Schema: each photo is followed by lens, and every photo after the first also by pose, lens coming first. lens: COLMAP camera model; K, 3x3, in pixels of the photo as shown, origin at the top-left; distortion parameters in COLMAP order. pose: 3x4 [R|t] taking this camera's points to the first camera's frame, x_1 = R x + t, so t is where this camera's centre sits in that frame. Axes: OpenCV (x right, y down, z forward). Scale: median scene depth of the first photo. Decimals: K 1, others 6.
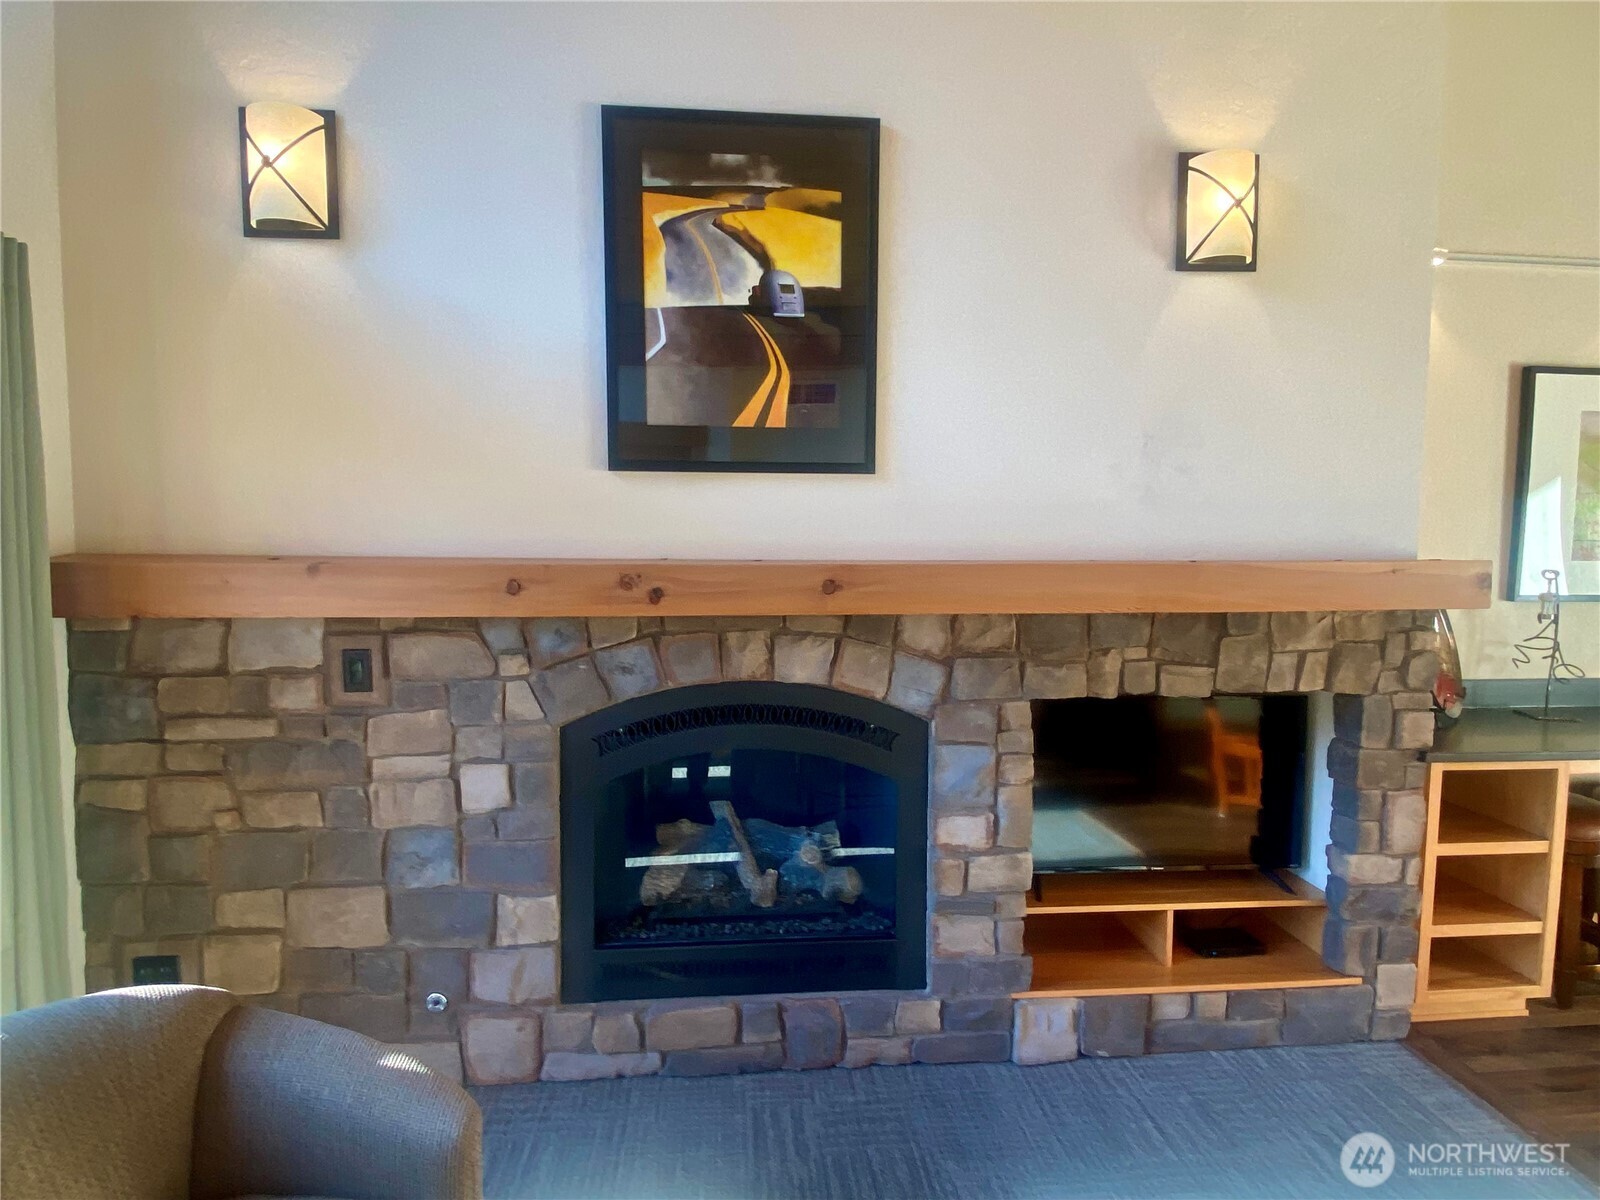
lens RADIAL K [[903.1, 0, 791.1], [0, 903.1, 600.9], [0, 0, 1]] dist [0.027964, -0.016727]
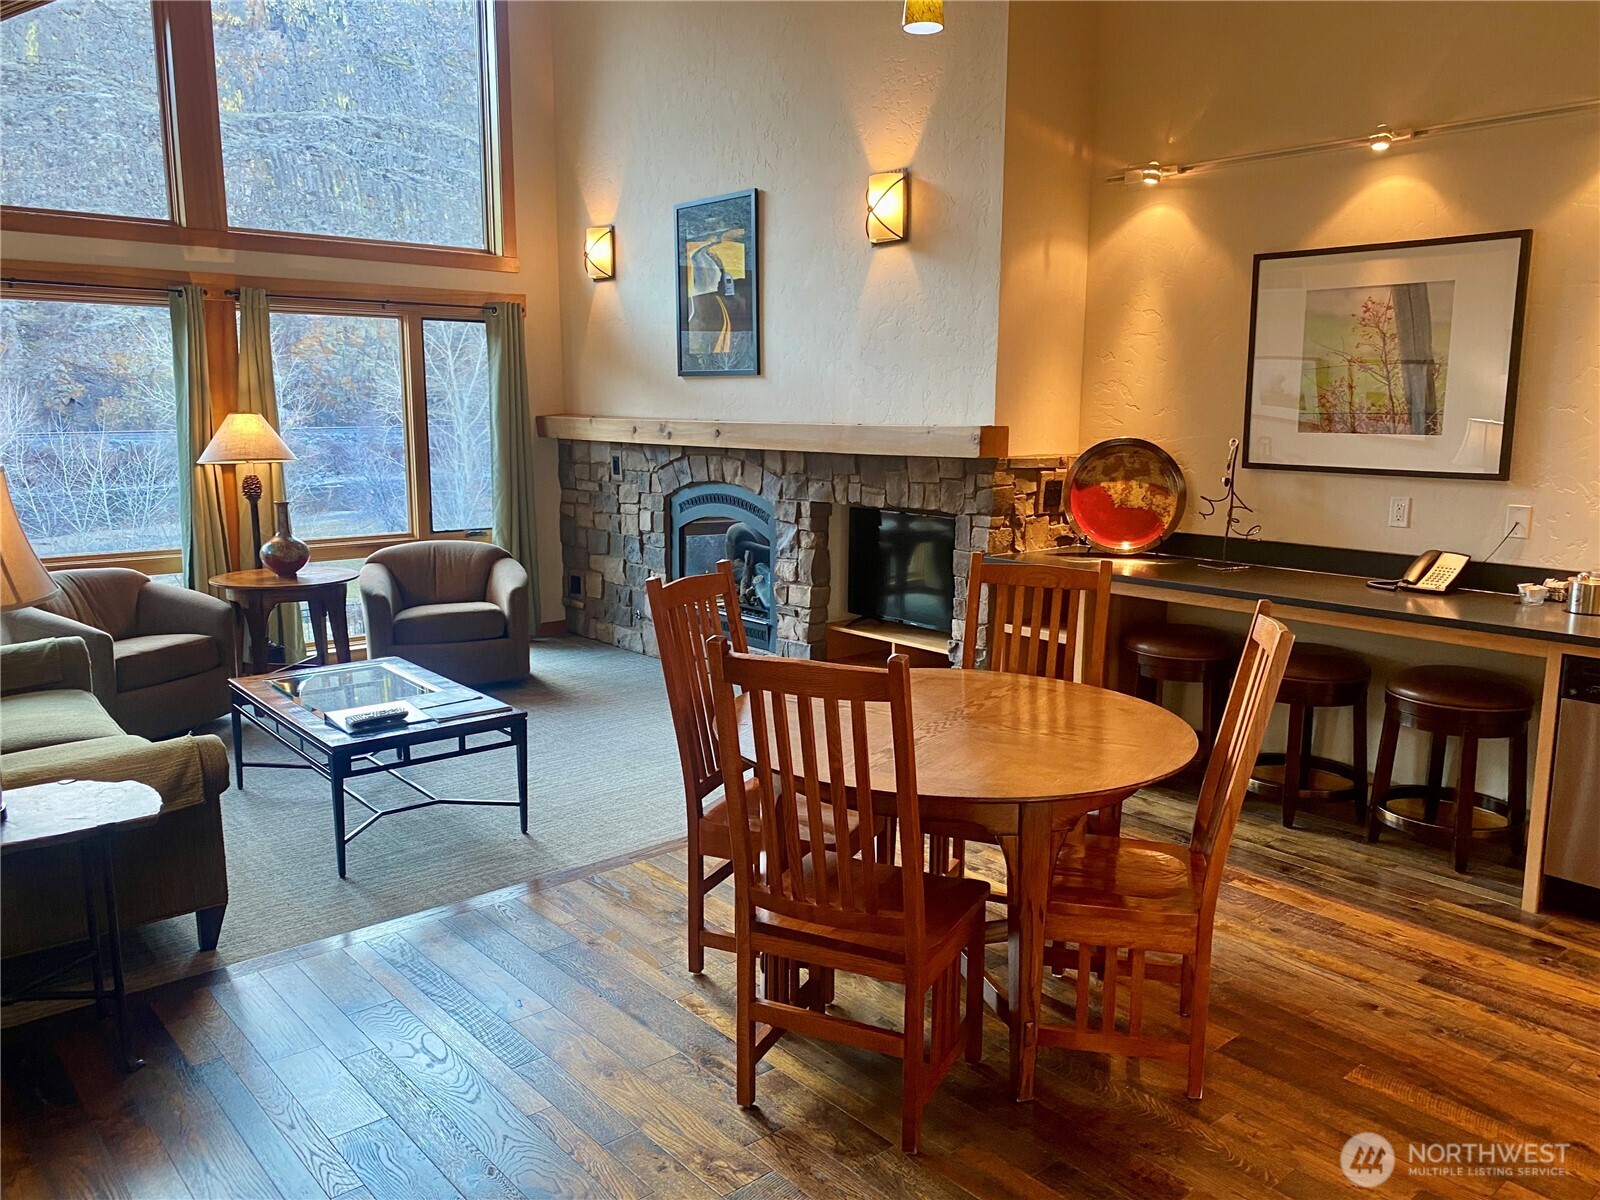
lens RADIAL K [[1223.3, 0, 814.5], [0, 1223.3, 607.0], [0, 0, 1]] dist [0.049673, -0.072141]
pose [[0.579459, 0.132688, -0.804128, 2.311540], [-0.061811, 0.990971, 0.118978, 0.030078], [0.812654, -0.019238, 0.582429, -0.418124]]
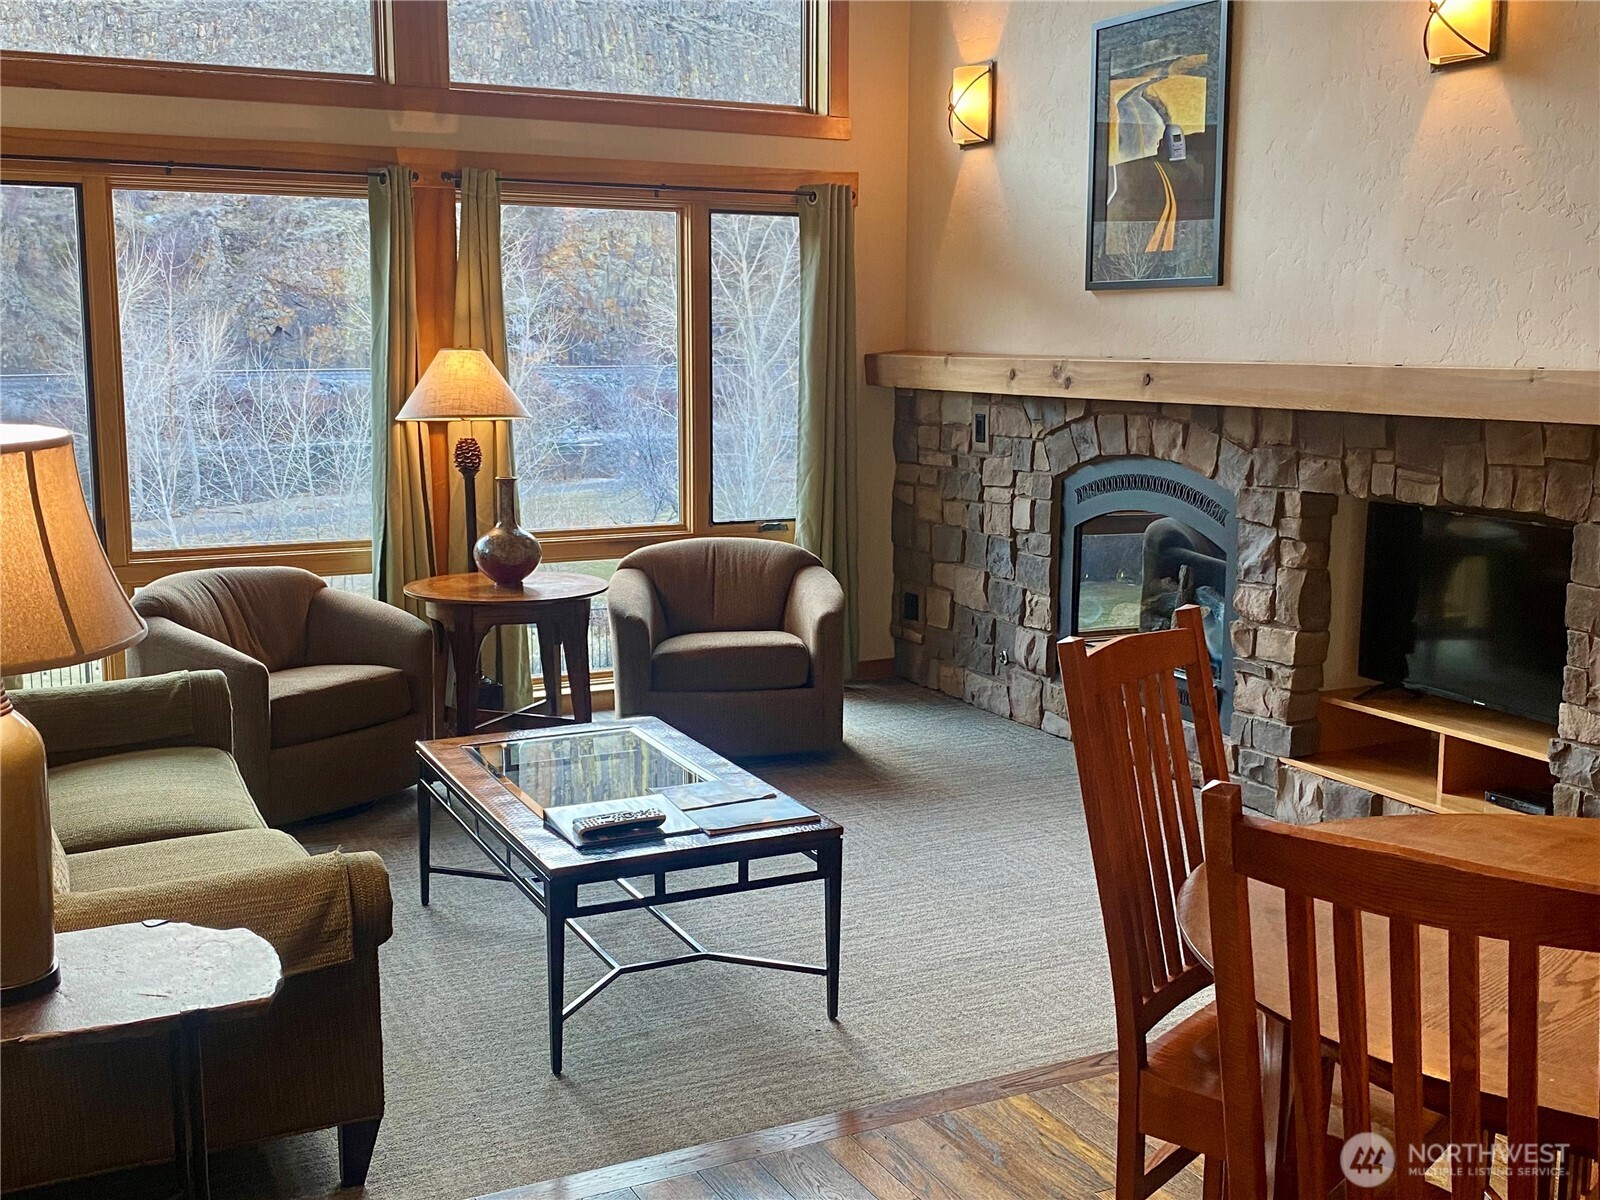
lens RADIAL K [[1720.2, 0, 806.0], [0, 1720.2, 600.6], [0, 0, 1]] dist [0.084664, 0.000000]
pose [[0.362603, 0.141814, -0.921091, 2.056860], [-0.070343, 0.989700, 0.124685, 0.021767], [0.929285, 0.019581, 0.368844, -0.335973]]
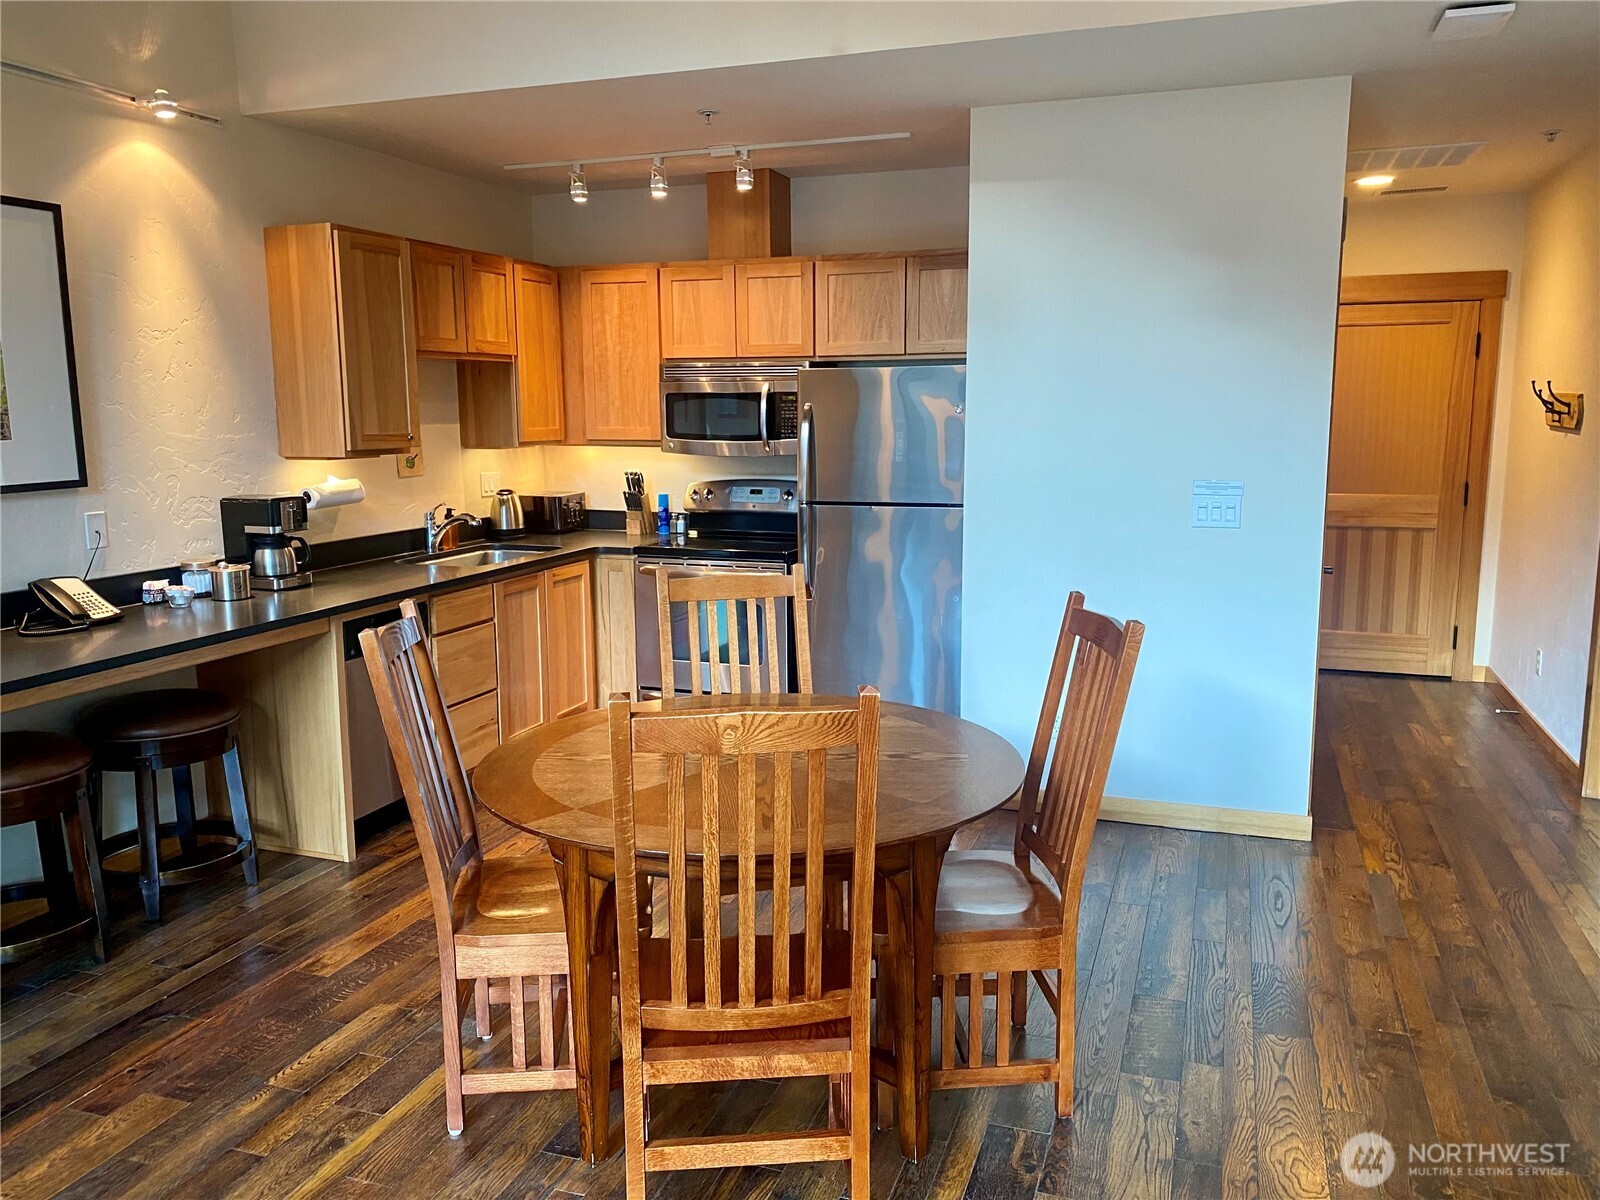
lens RADIAL K [[1223.3, 0, 820.4], [0, 1223.3, 590.9], [0, 0, 1]] dist [0.049673, -0.072141]
pose [[0.409373, -0.149160, 0.900092, 0.428880], [0.075831, 0.988695, 0.129354, -0.000094], [-0.909211, 0.015301, 0.416055, -0.092216]]
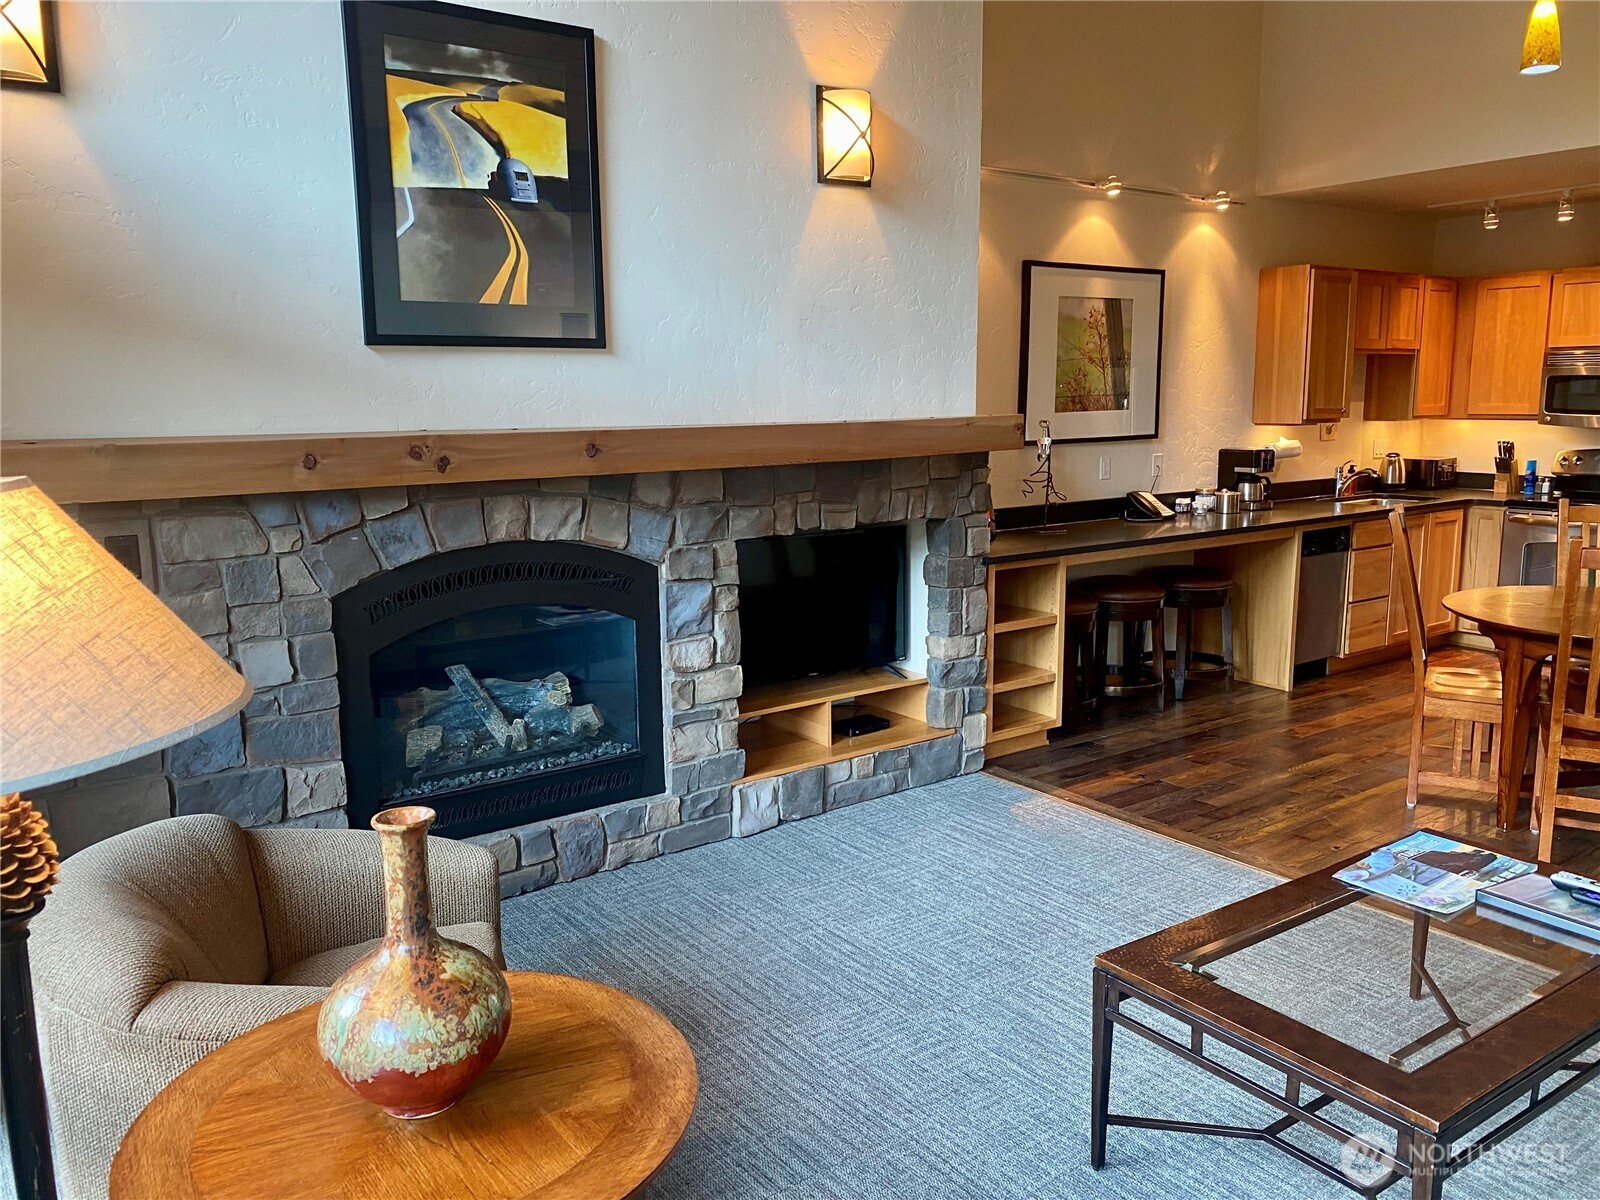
lens RADIAL K [[1223.3, 0, 800.0], [0, 1223.3, 595.9], [0, 0, 1]] dist [0.049673, -0.072141]
pose [[0.859508, -0.100058, 0.501233, -0.498165], [0.055147, 0.993081, 0.103678, 0.020195], [-0.508139, -0.061471, 0.859079, -0.462391]]
